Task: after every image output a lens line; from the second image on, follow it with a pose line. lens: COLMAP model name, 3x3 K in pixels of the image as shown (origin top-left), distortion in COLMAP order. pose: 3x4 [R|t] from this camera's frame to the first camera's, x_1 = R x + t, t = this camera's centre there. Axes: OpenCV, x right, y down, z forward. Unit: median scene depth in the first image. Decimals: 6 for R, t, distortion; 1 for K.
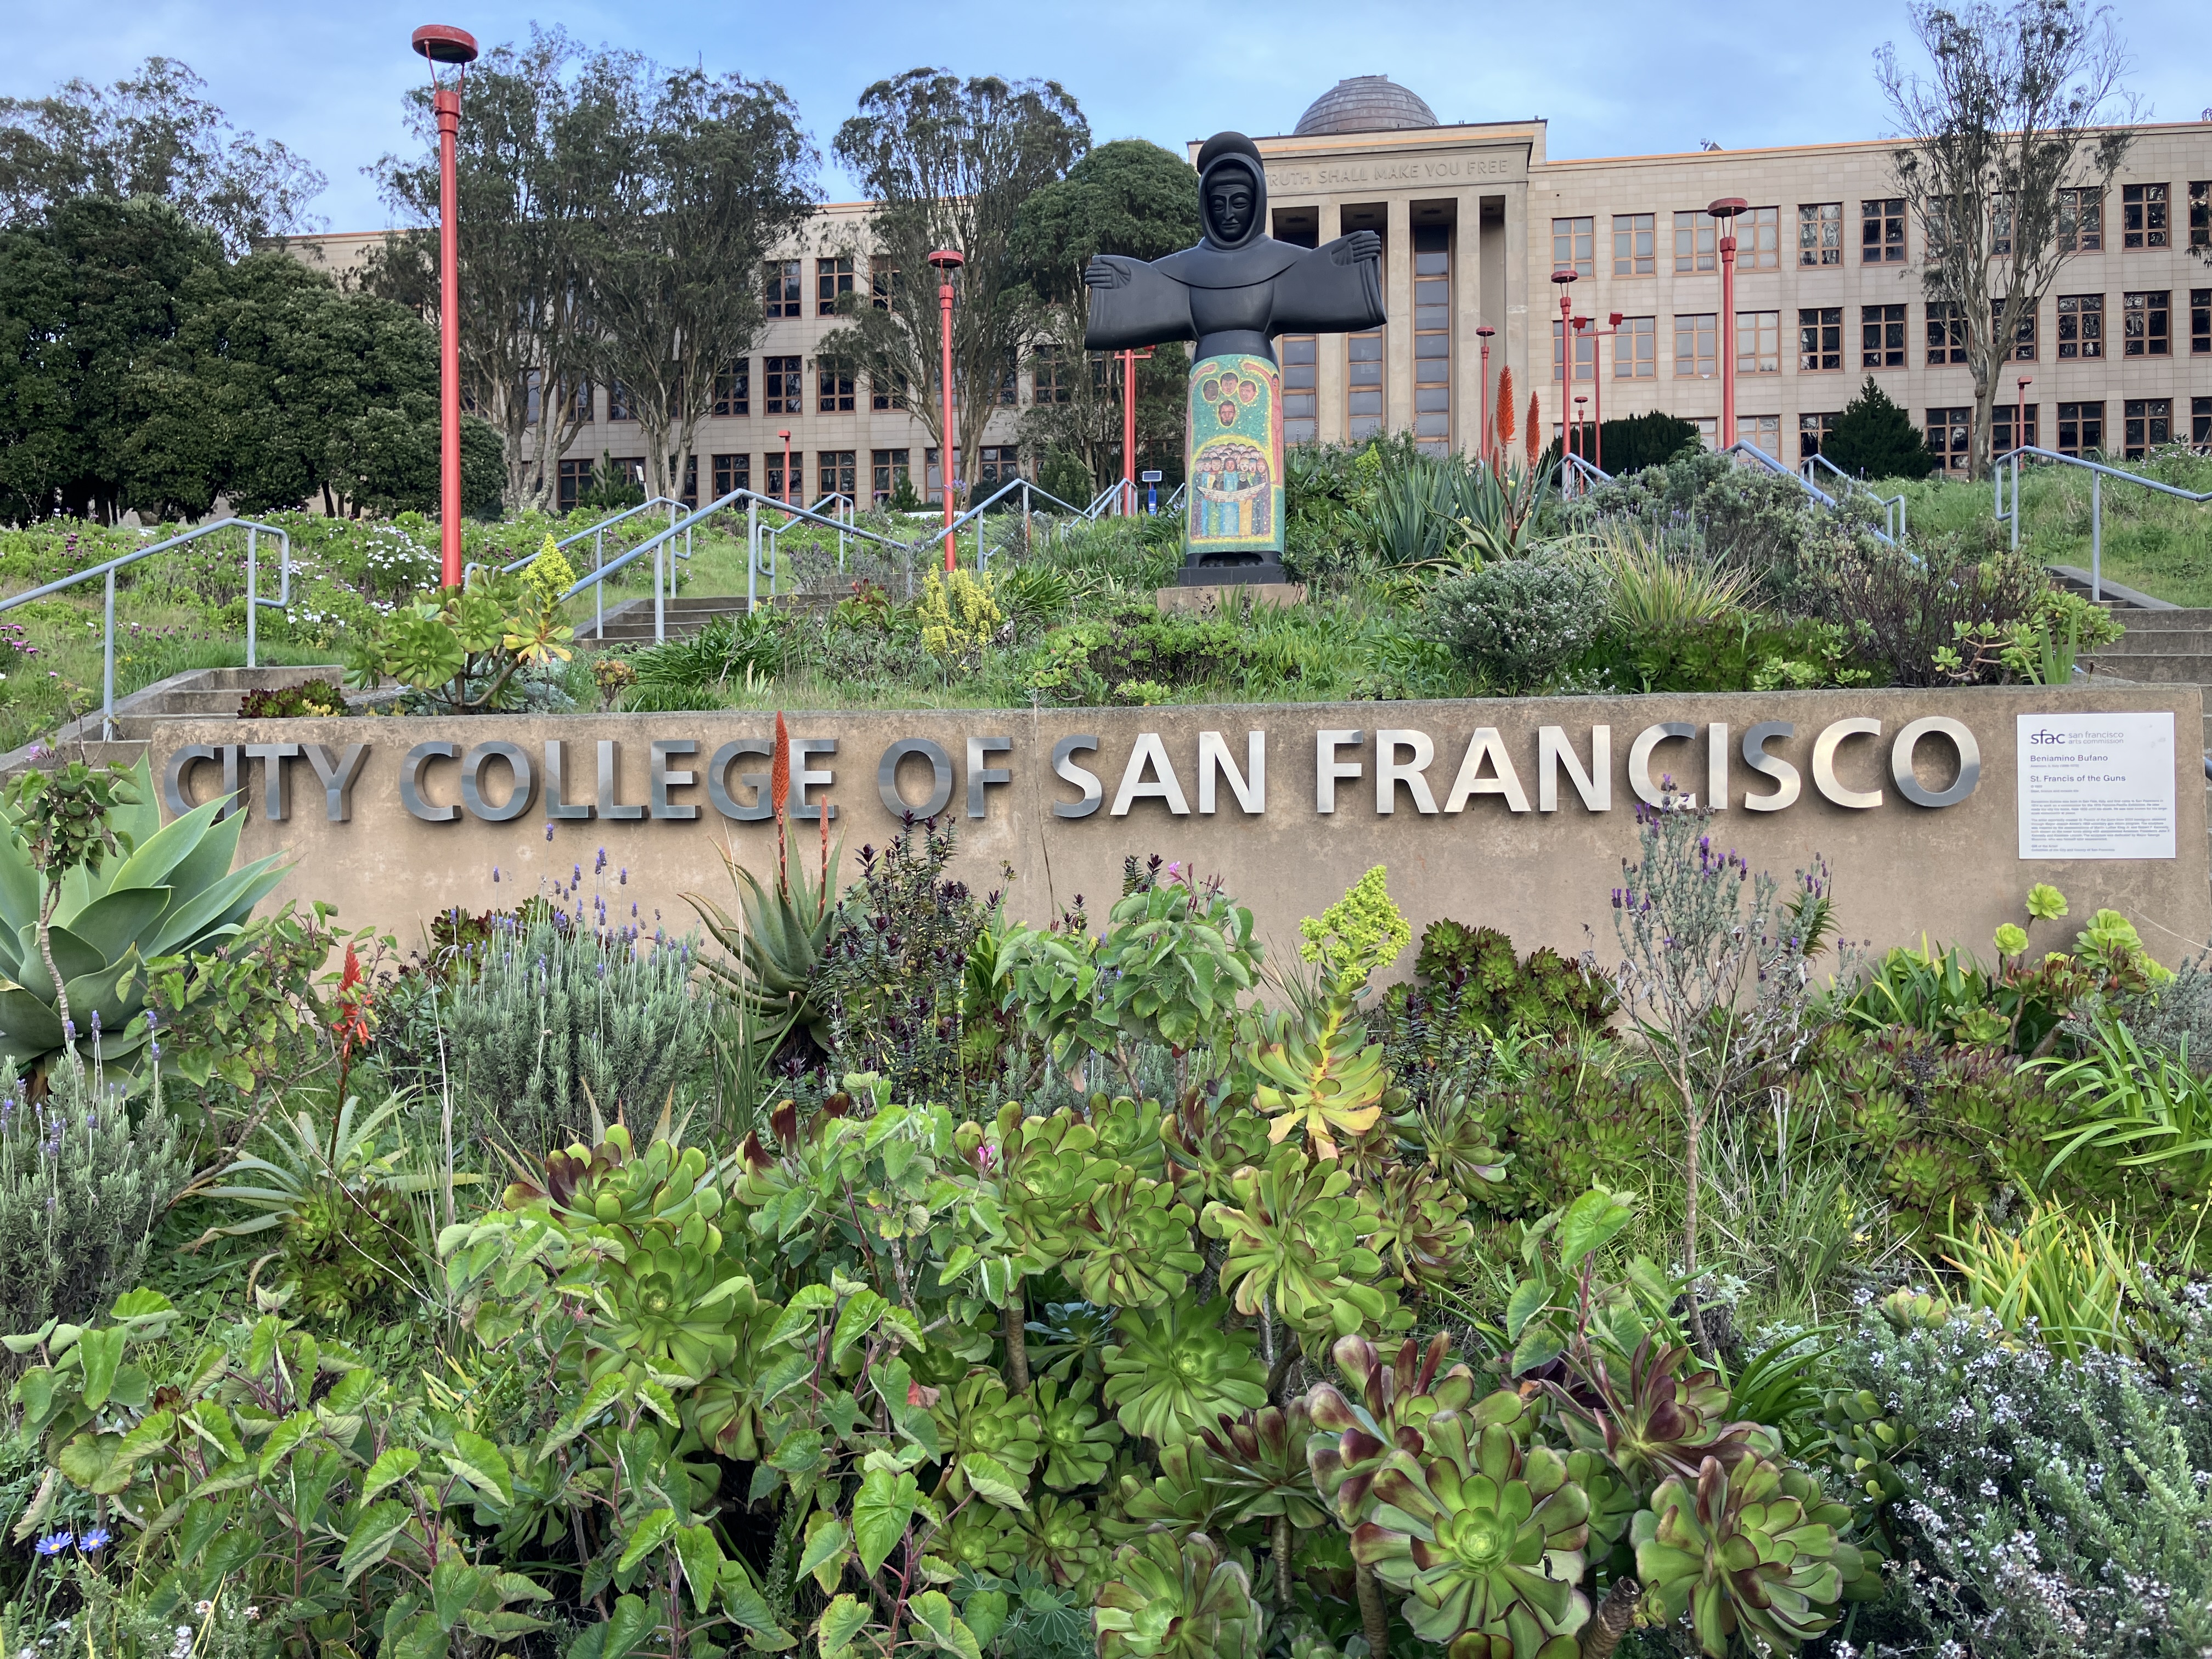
lens RADIAL K [[1828.0, 0, 1095.1], [0, 1828.0, 814.0], [0, 0, 1]] dist [0.041073, -0.011545]
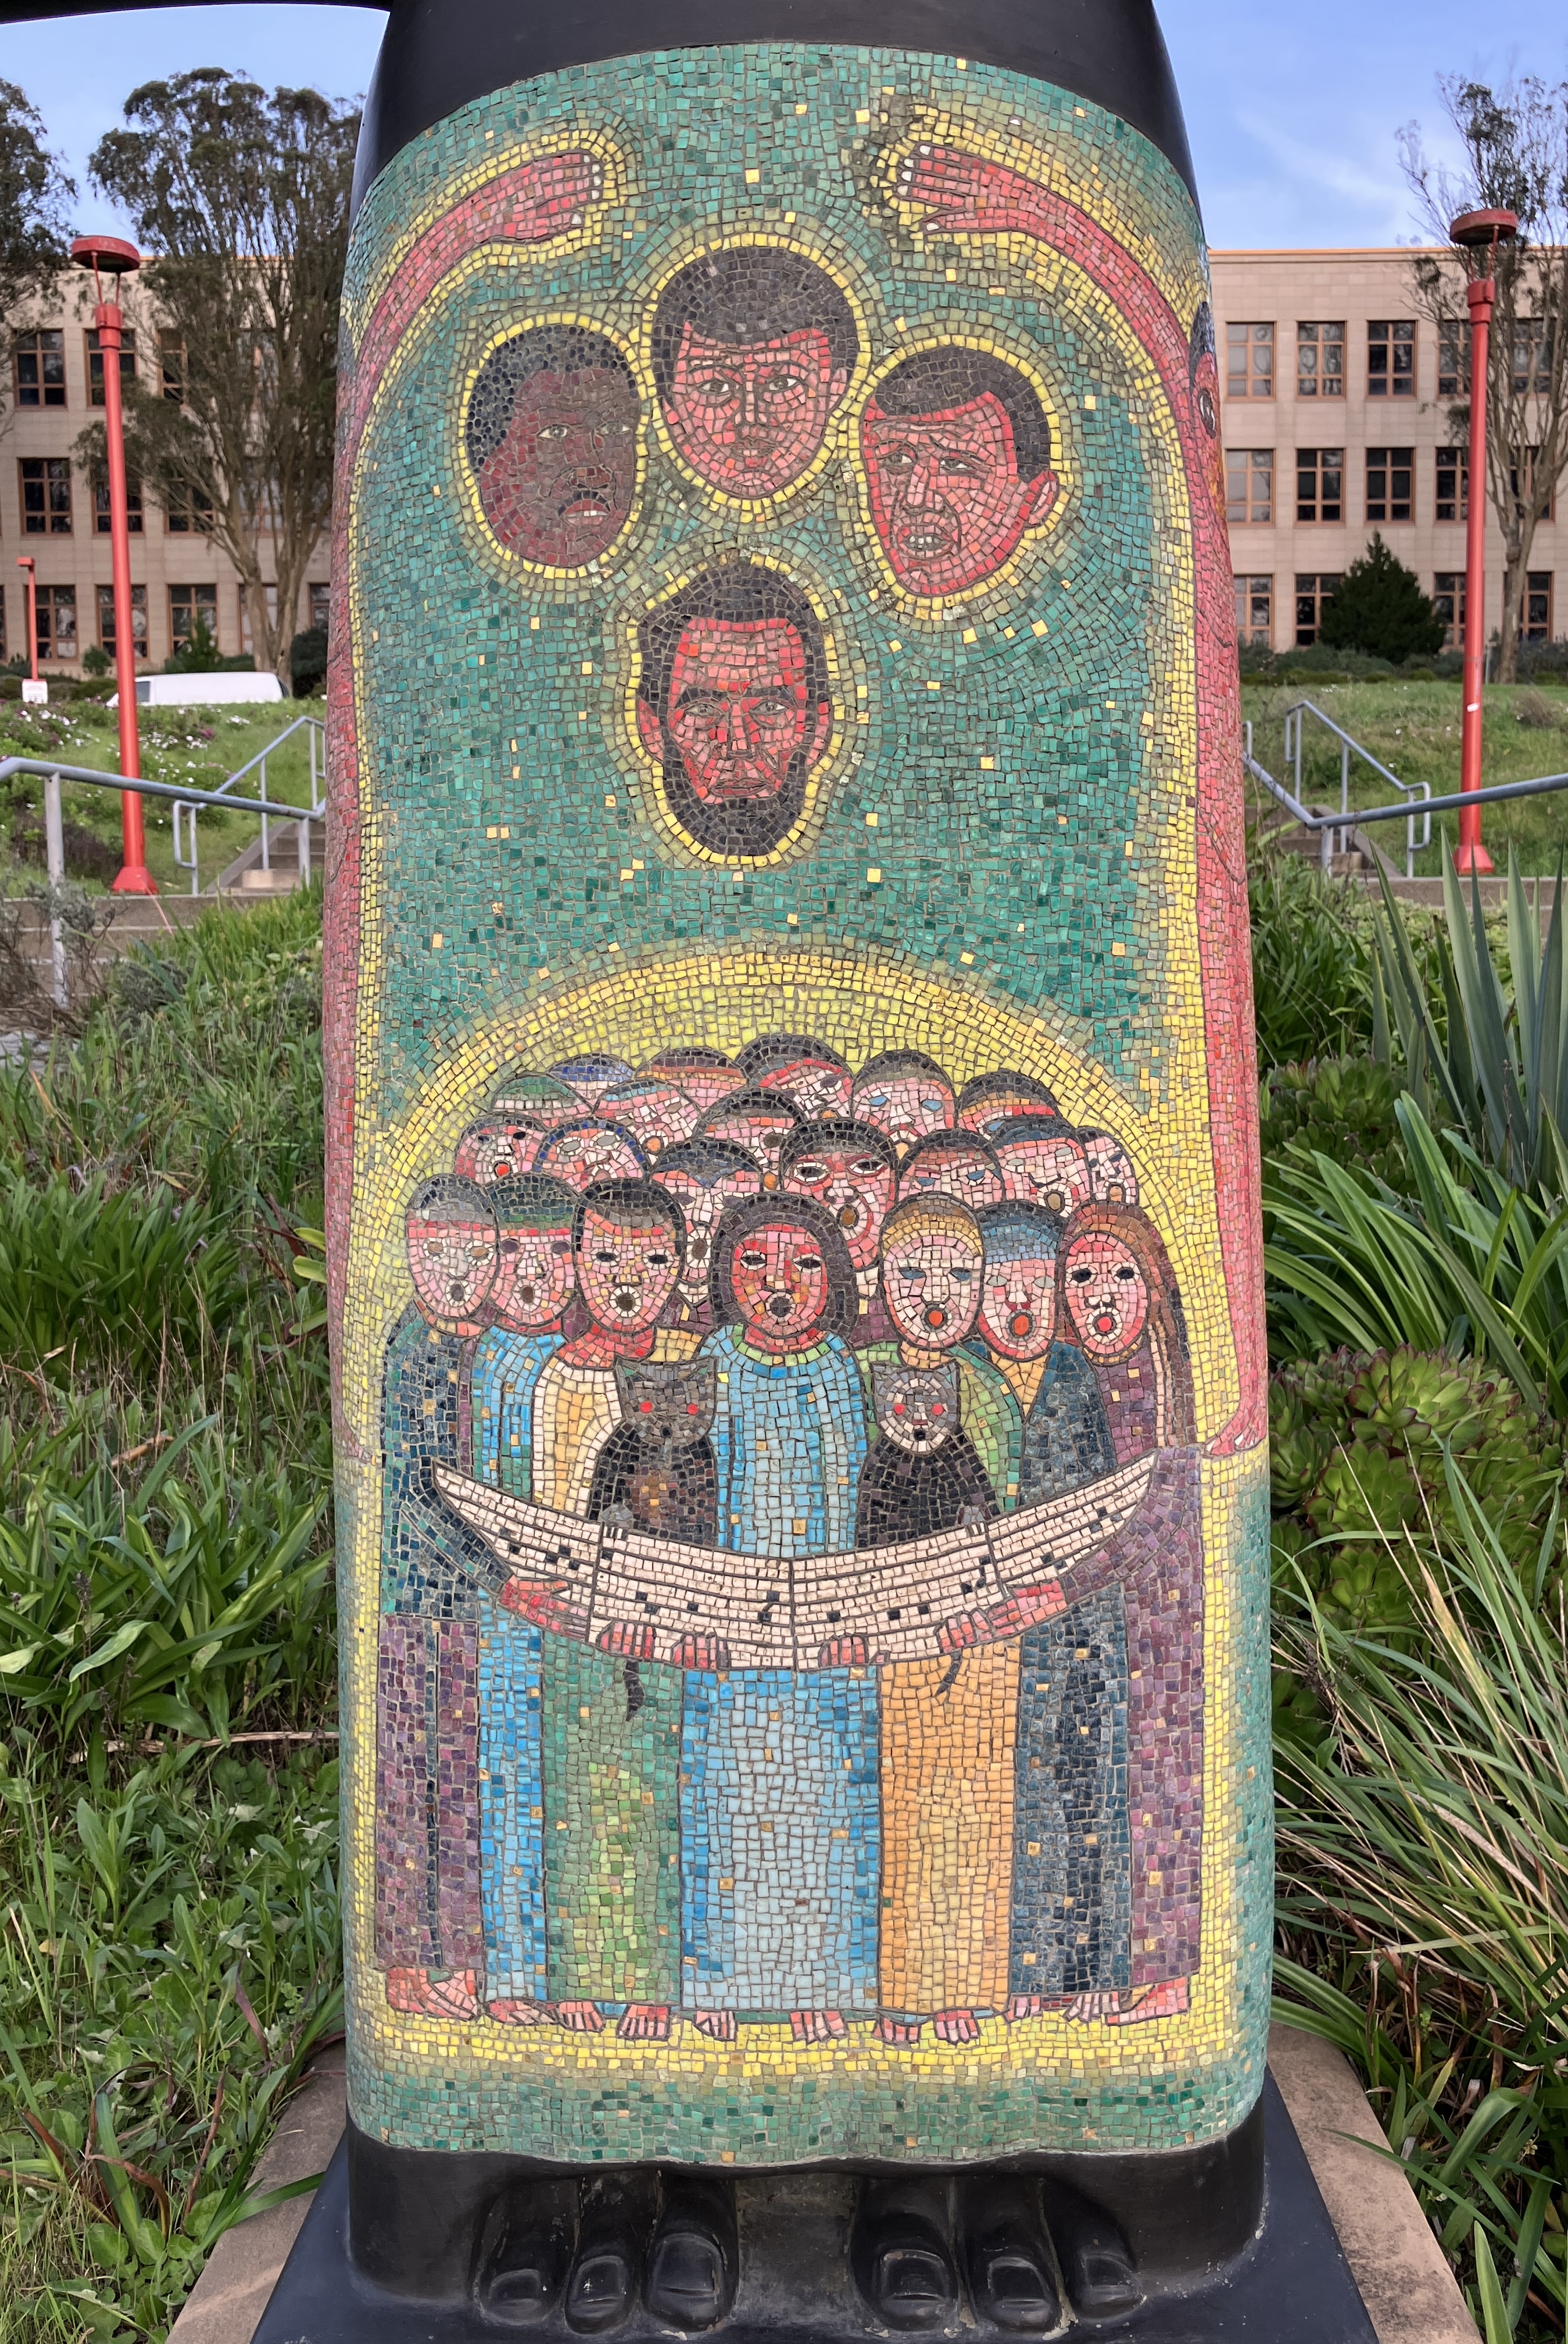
lens RADIAL K [[1974.6, 0, 806.1], [0, 1974.6, 1160.4], [0, 0, 1]] dist [0.014534, 0.004669]
pose [[0.987123, -0.019781, 0.158738, 0.007965], [0.006396, 0.996412, 0.084391, -0.027480], [-0.159838, -0.082289, 0.983707, 0.121014]]
